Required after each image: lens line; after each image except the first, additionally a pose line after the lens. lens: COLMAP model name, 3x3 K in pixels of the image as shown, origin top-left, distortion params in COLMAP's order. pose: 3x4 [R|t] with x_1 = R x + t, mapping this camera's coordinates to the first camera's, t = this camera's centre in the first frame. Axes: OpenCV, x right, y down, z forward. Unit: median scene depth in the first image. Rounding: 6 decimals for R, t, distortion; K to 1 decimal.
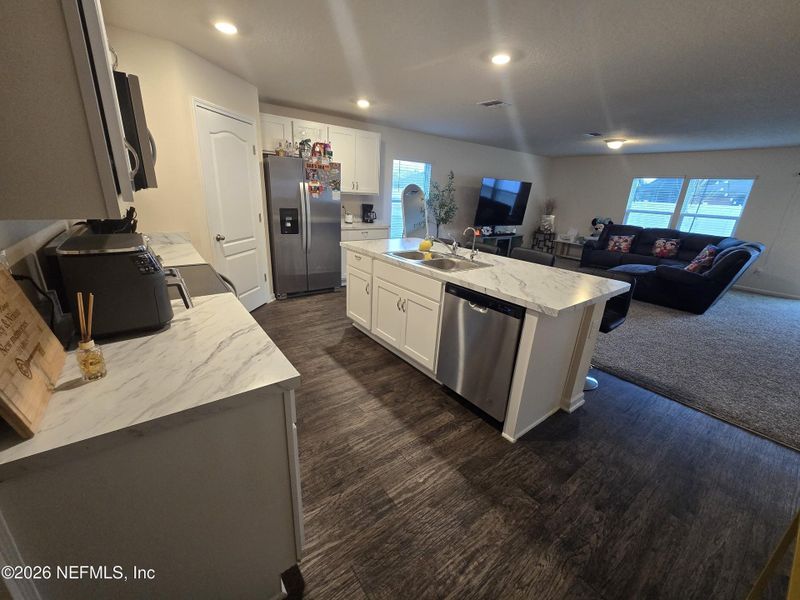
lens RADIAL K [[332.0, 0, 403.9], [0, 332.0, 301.8], [0, 0, 1]] dist [-0.002230, -0.000223]
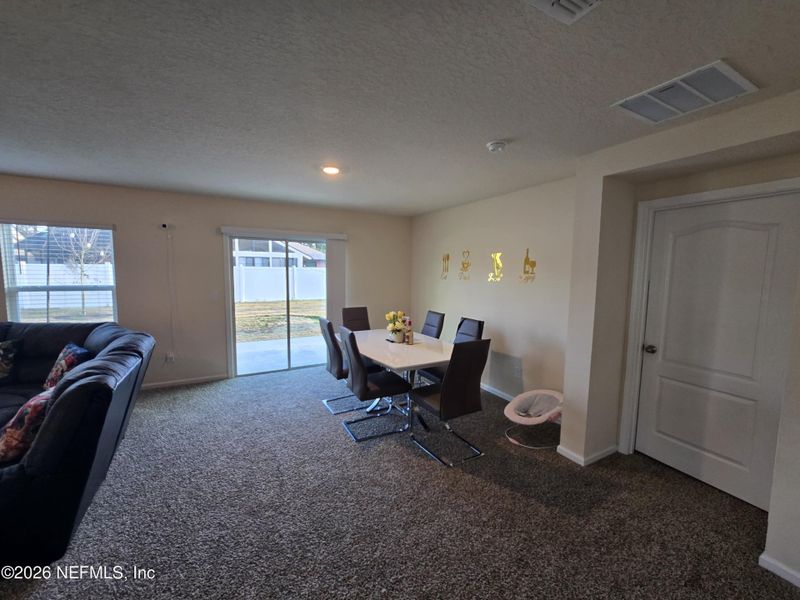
lens RADIAL K [[323.8, 0, 408.9], [0, 323.8, 298.4], [0, 0, 1]] dist [-0.002496, -0.000225]
pose [[0.139481, -0.137513, 0.980630, 0.418704], [0.313365, 0.945545, 0.088021, -0.096882], [-0.939333, 0.295018, 0.174978, 0.325431]]
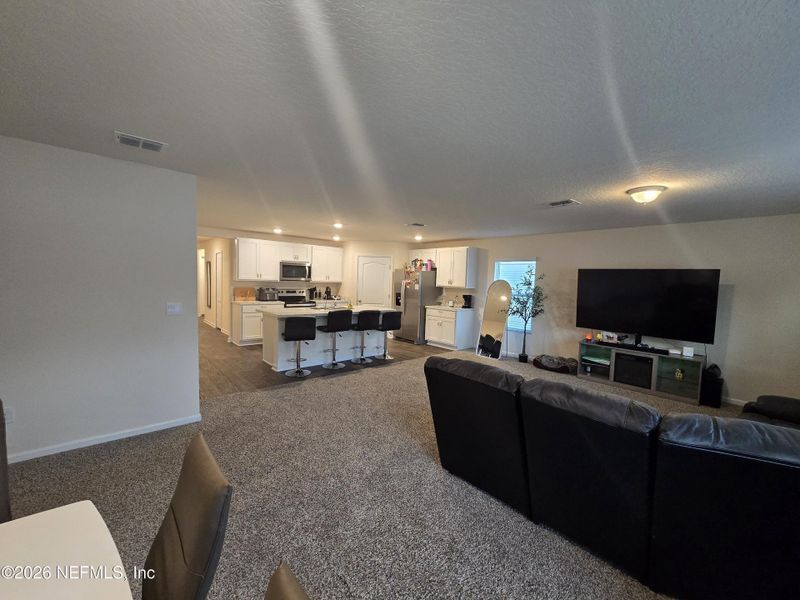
lens RADIAL K [[332.0, 0, 403.9], [0, 332.0, 301.8], [0, 0, 1]] dist [-0.002230, -0.000223]
pose [[0.061494, 0.018169, -0.997942, 0.961611], [-0.346460, 0.938055, -0.004270, -0.134349], [0.936047, 0.346009, 0.063980, 0.530334]]
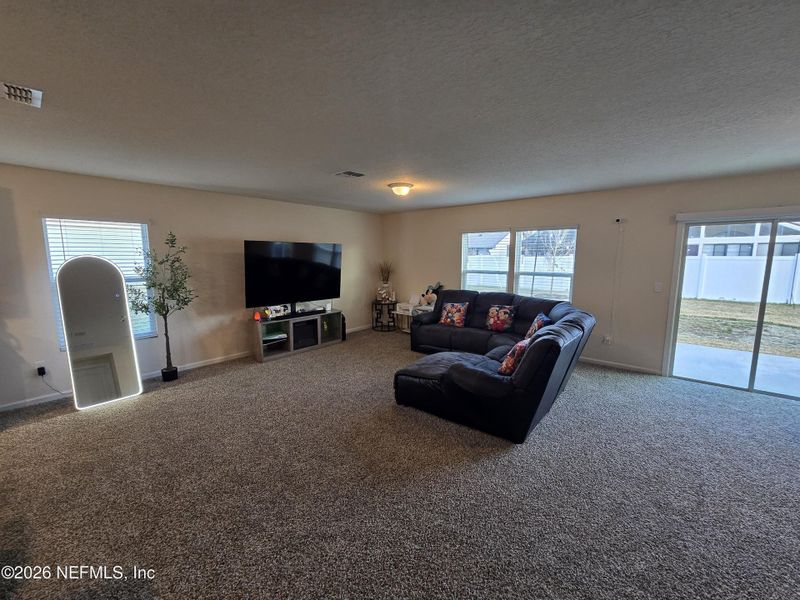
lens RADIAL K [[327.1, 0, 394.4], [0, 327.1, 300.7], [0, 0, 1]] dist [-0.002371, -0.000058]
pose [[0.980534, -0.076518, 0.180829, 0.384802], [0.109360, 0.977701, -0.179282, -0.085155], [-0.163078, 0.195567, 0.967036, 0.282731]]
